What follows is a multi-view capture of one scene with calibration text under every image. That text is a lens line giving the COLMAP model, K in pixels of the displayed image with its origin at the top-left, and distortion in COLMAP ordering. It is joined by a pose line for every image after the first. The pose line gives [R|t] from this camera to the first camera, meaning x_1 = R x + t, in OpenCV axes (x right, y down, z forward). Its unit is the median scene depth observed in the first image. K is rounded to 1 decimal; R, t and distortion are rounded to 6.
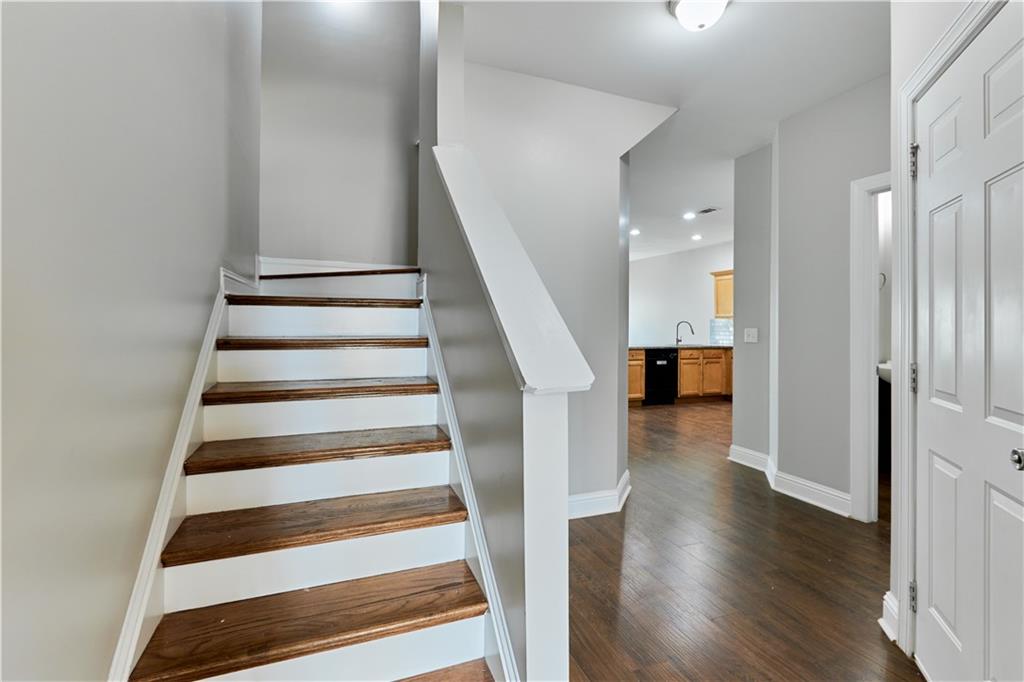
lens RADIAL K [[468.3, 0, 508.5], [0, 468.3, 332.6], [0, 0, 1]] dist [0.031126, -0.007882]
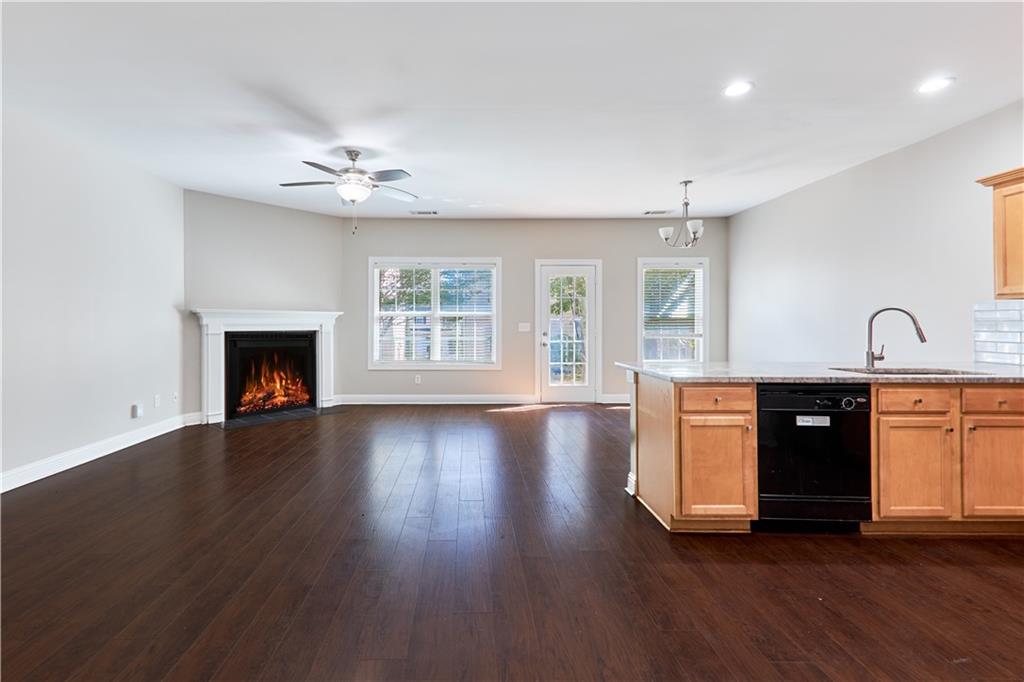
lens RADIAL K [[468.3, 0, 473.5], [0, 468.3, 325.2], [0, 0, 1]] dist [0.031126, -0.007882]
pose [[0.934352, -0.000517, -0.356351, 0.207625], [-0.001414, 0.999986, -0.005158, -0.007564], [0.356348, 0.005323, 0.934338, 0.553496]]
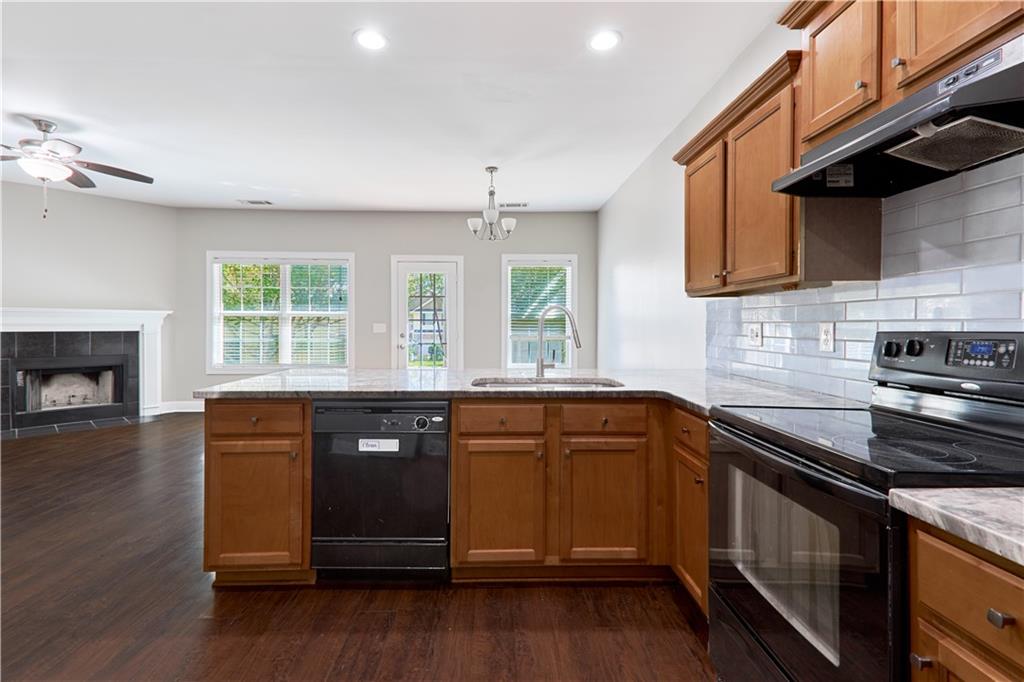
lens RADIAL K [[468.3, 0, 504.2], [0, 468.3, 325.2], [0, 0, 1]] dist [0.031126, -0.007882]
pose [[0.938172, 0.003315, -0.346153, 0.487514], [-0.006304, 0.999952, -0.007509, -0.009101], [0.346111, 0.009227, 0.938148, 0.734896]]
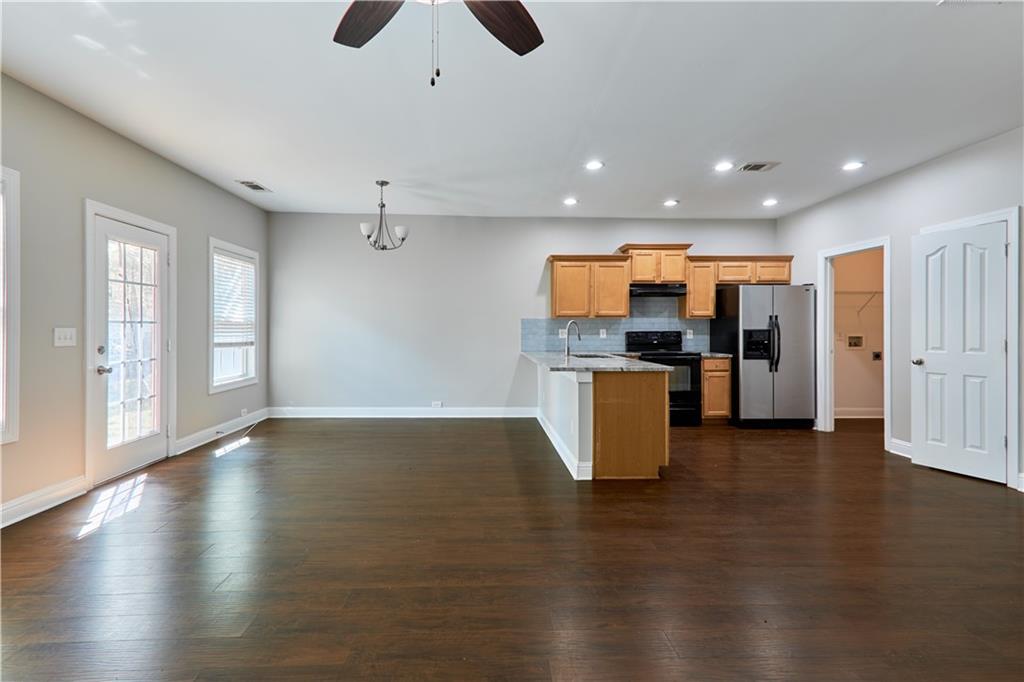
lens RADIAL K [[468.3, 0, 496.4], [0, 468.3, 330.9], [0, 0, 1]] dist [0.031126, -0.007882]
pose [[0.336007, -0.001530, 0.941858, -0.321254], [0.008034, 0.999967, -0.001242, -0.010653], [-0.941825, 0.007984, 0.336008, 0.943073]]
